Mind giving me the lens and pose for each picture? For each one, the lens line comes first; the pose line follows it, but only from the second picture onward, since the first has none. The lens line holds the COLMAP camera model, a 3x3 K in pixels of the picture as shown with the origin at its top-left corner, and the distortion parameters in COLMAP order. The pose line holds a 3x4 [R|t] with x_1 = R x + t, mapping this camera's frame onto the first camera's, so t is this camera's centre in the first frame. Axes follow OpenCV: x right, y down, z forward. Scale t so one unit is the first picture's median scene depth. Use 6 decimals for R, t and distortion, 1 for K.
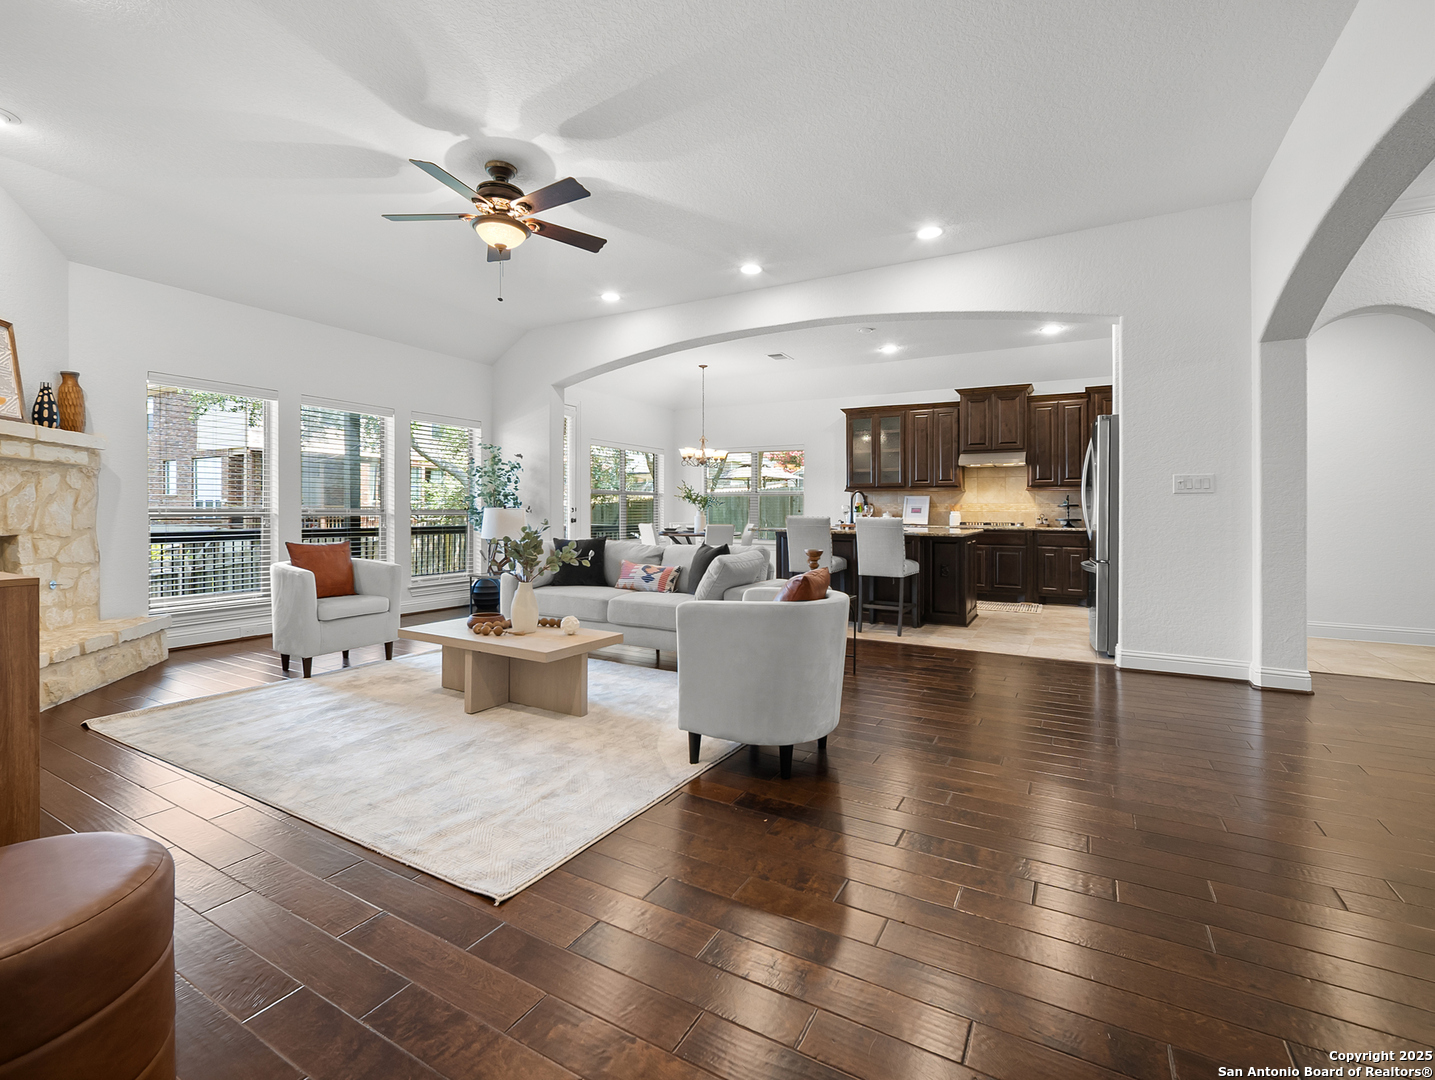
lens RADIAL K [[651.7, 0, 714.2], [0, 651.7, 514.6], [0, 0, 1]] dist [-0.002149, 0.000102]
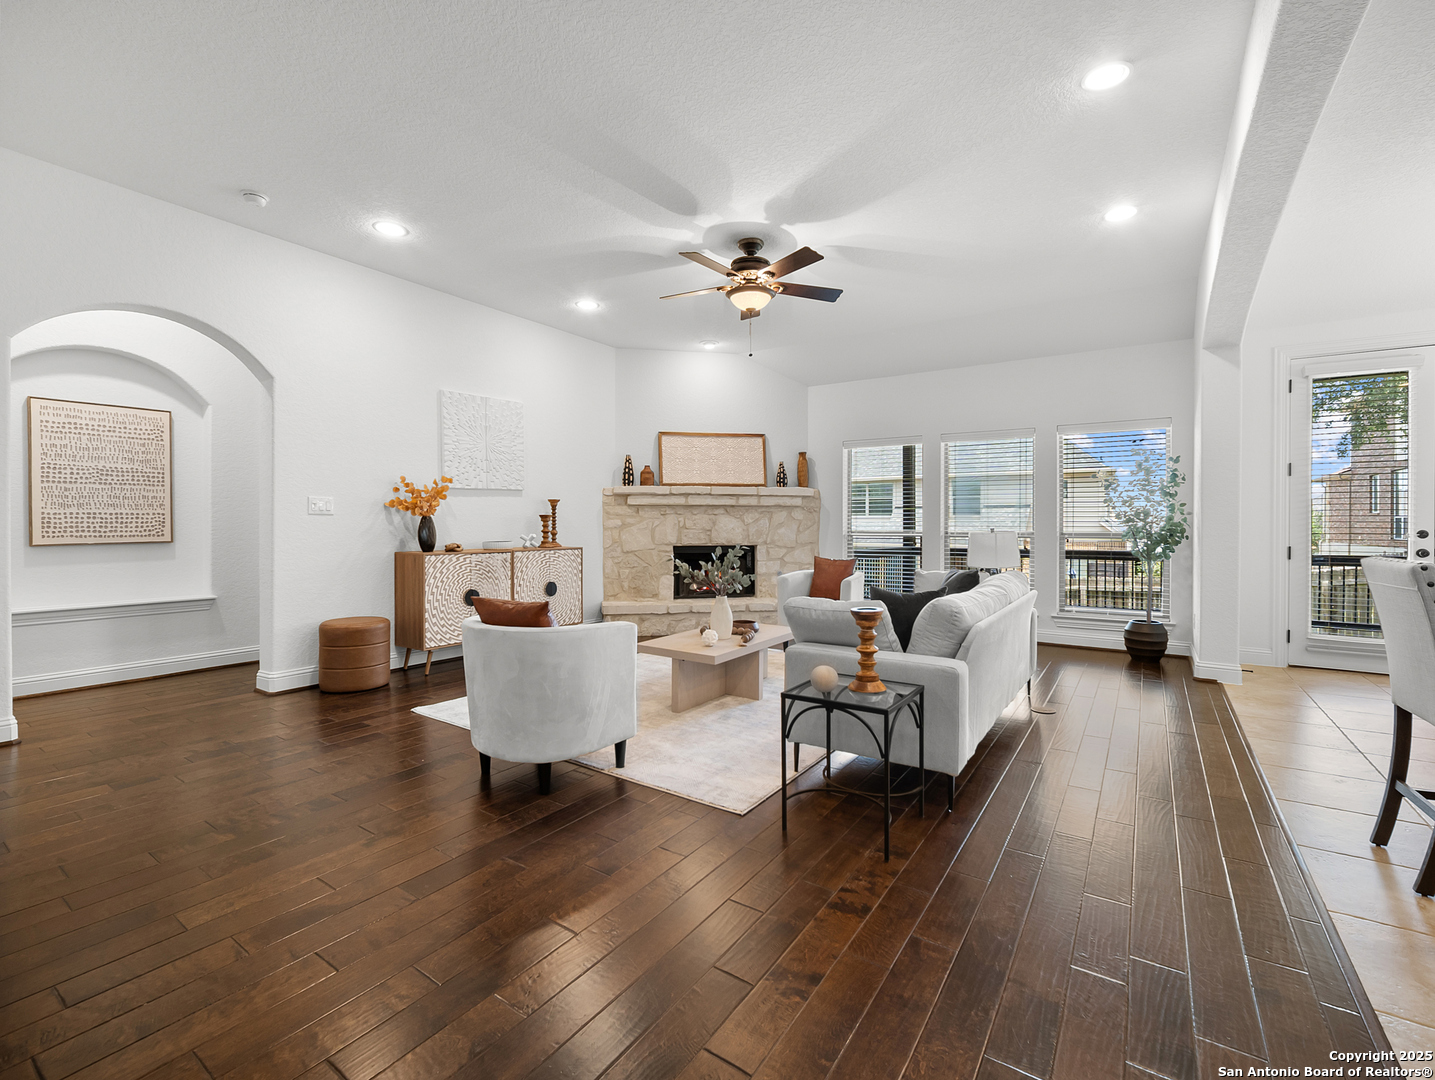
lens RADIAL K [[644.5, 0, 715.4], [0, 644.5, 515.8], [0, 0, 1]] dist [-0.011861, 0.000913]
pose [[-0.078974, -0.018668, -0.996702, 0.721228], [-0.008811, 0.999799, -0.018028, -0.016464], [0.996838, 0.007358, -0.079122, 0.889830]]
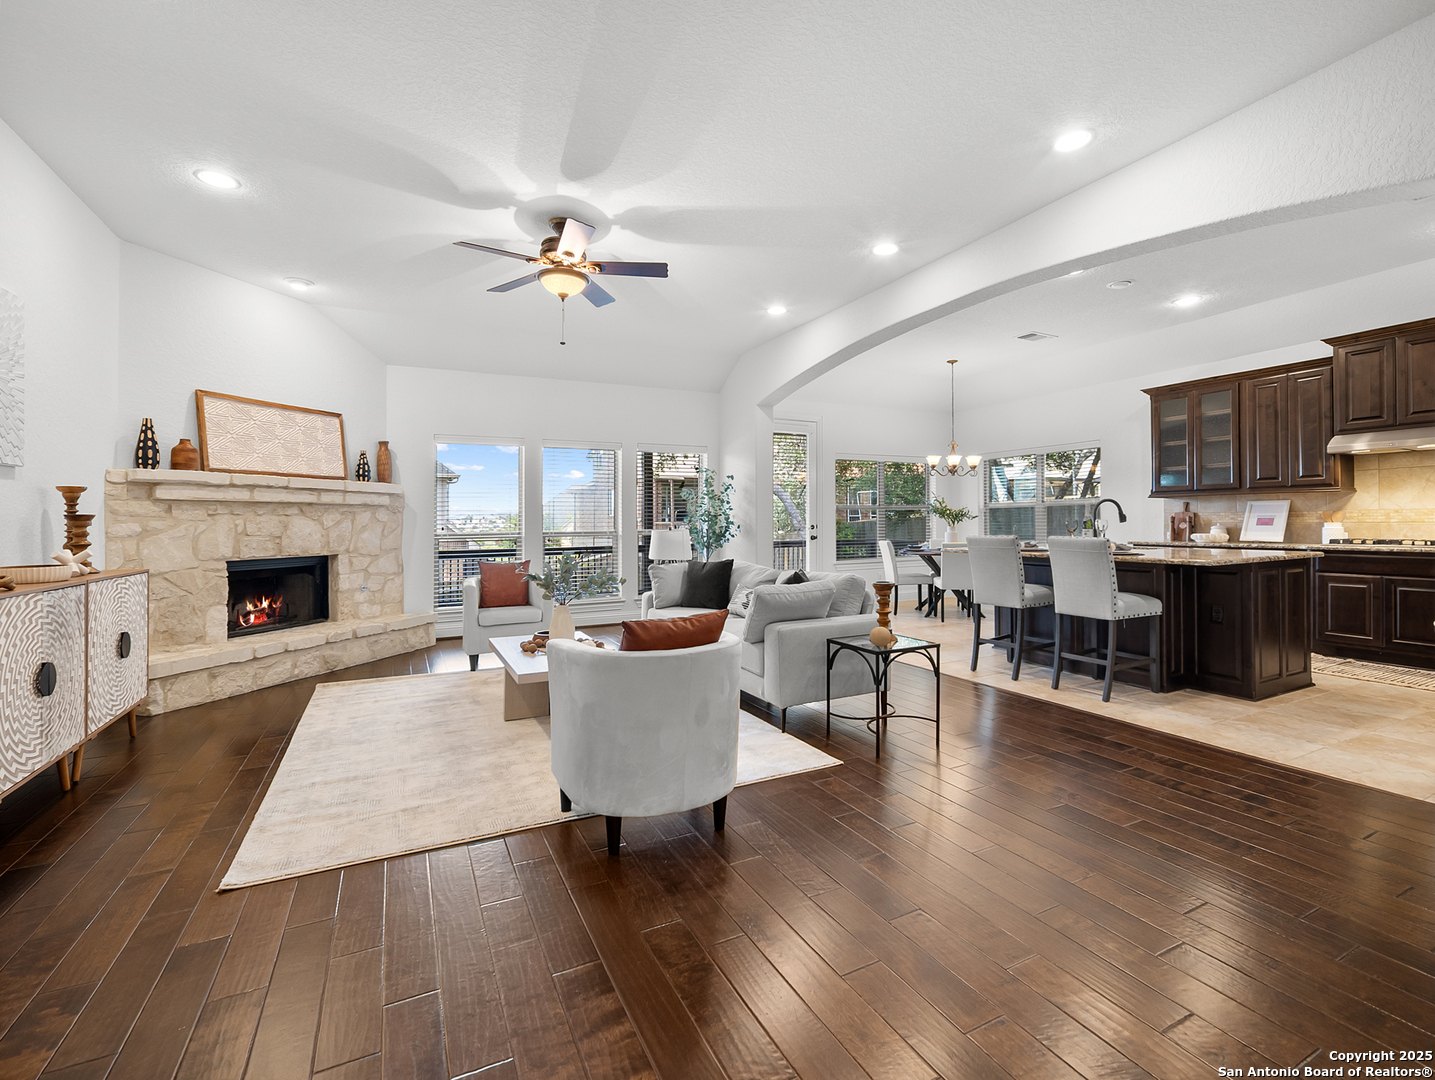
lens RADIAL K [[644.5, 0, 715.4], [0, 644.5, 515.8], [0, 0, 1]] dist [-0.011861, 0.000913]
pose [[0.830336, -0.022372, -0.556814, 0.417786], [0.013500, 0.999708, -0.020035, -0.013672], [0.557100, 0.009119, 0.830396, 0.217986]]
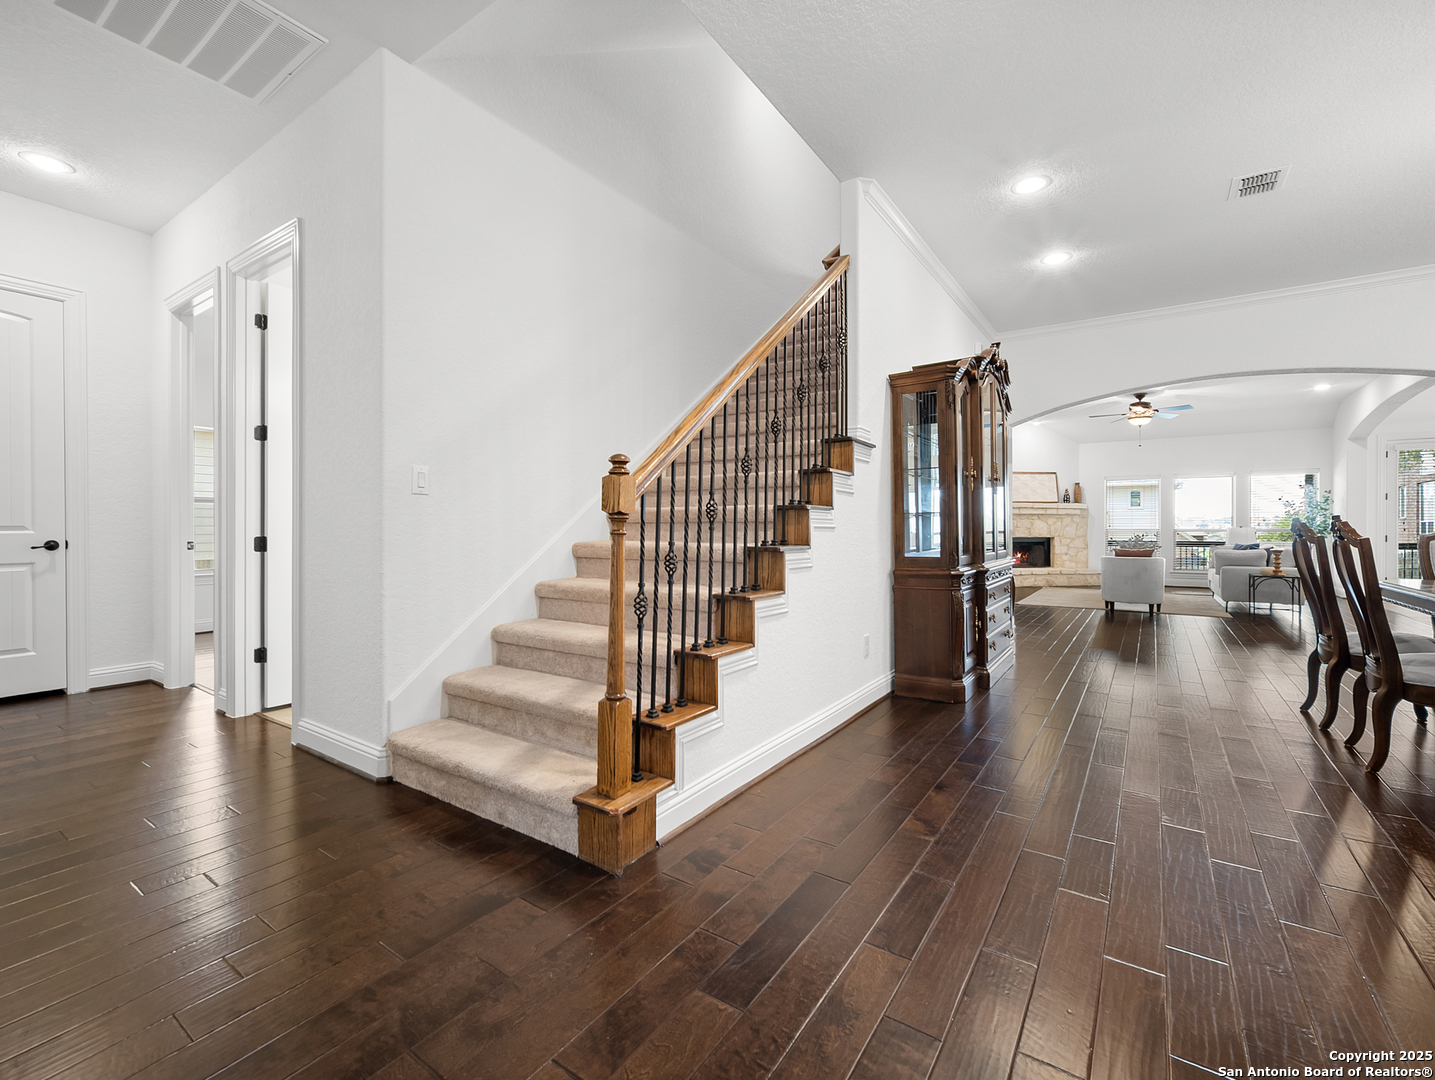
lens RADIAL K [[644.5, 0, 715.4], [0, 644.5, 515.8], [0, 0, 1]] dist [-0.011861, 0.000913]
pose [[-0.073605, -0.025672, -0.996957, 1.995493], [-0.011014, 0.999629, -0.024927, 0.020809], [0.997227, 0.009146, -0.073860, -0.412327]]
